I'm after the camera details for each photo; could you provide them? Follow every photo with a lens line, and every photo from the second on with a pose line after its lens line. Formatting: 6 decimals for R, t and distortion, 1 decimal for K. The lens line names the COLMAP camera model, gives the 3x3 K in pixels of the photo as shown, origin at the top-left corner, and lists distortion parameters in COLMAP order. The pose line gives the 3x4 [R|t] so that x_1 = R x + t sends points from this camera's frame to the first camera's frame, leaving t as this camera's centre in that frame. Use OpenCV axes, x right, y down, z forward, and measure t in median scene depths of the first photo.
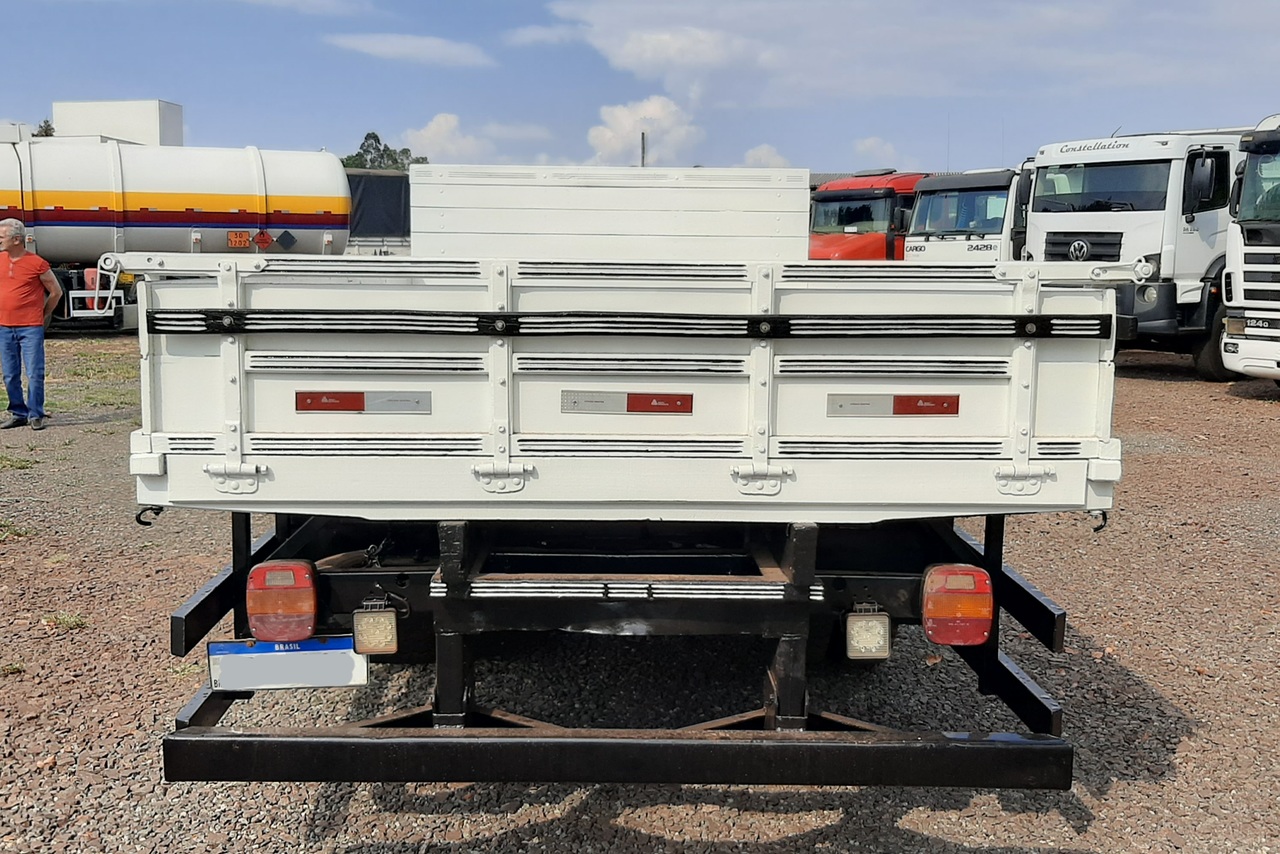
lens RADIAL K [[1296.3, 0, 640.3], [0, 1296.3, 410.1], [0, 0, 1]] dist [0.098276, -0.016637]
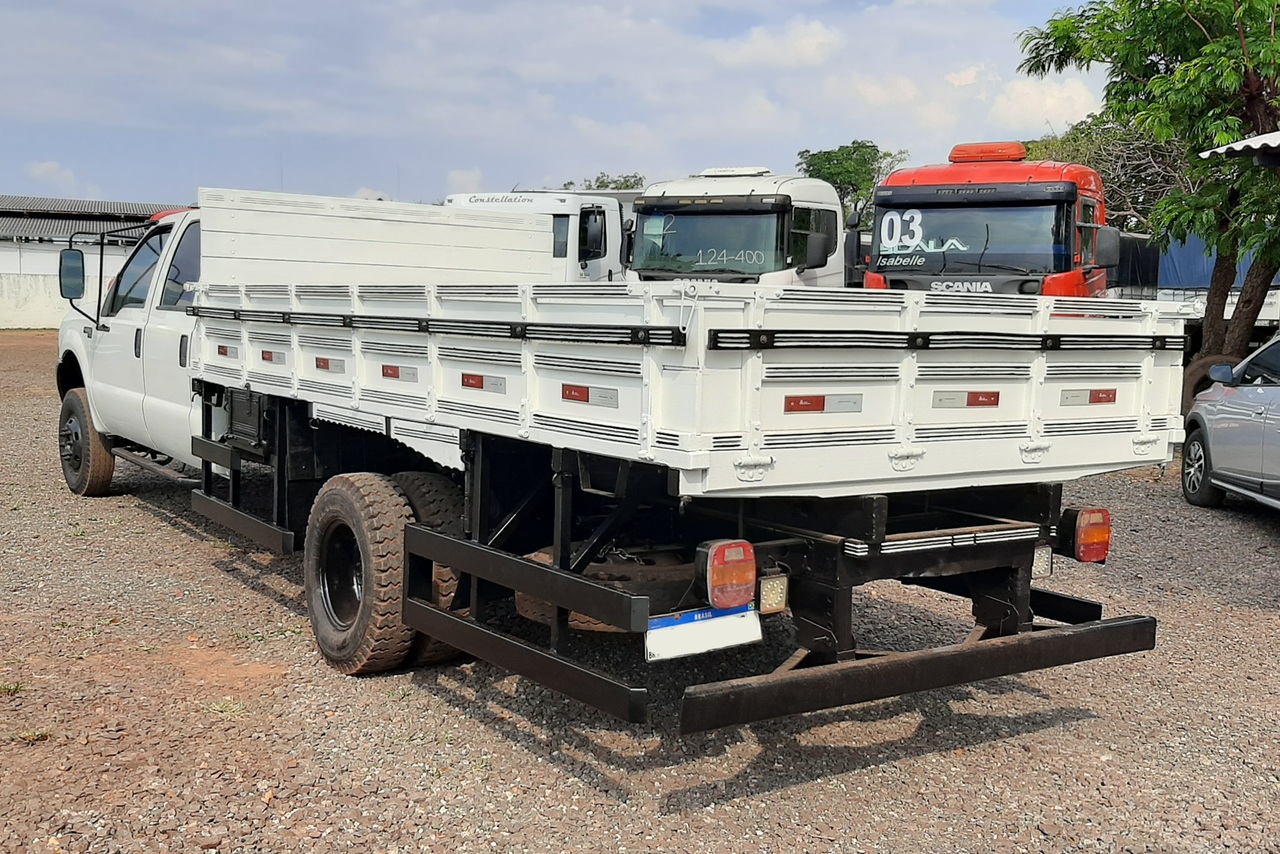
lens RADIAL K [[1418.2, 0, 602.6], [0, 1418.2, 426.5], [0, 0, 1]] dist [0.052768, -0.031905]
pose [[0.825360, -0.033361, 0.563620, -1.138764], [0.032508, 0.999405, 0.011551, -0.006517], [-0.563670, 0.008788, 0.825953, -0.002295]]
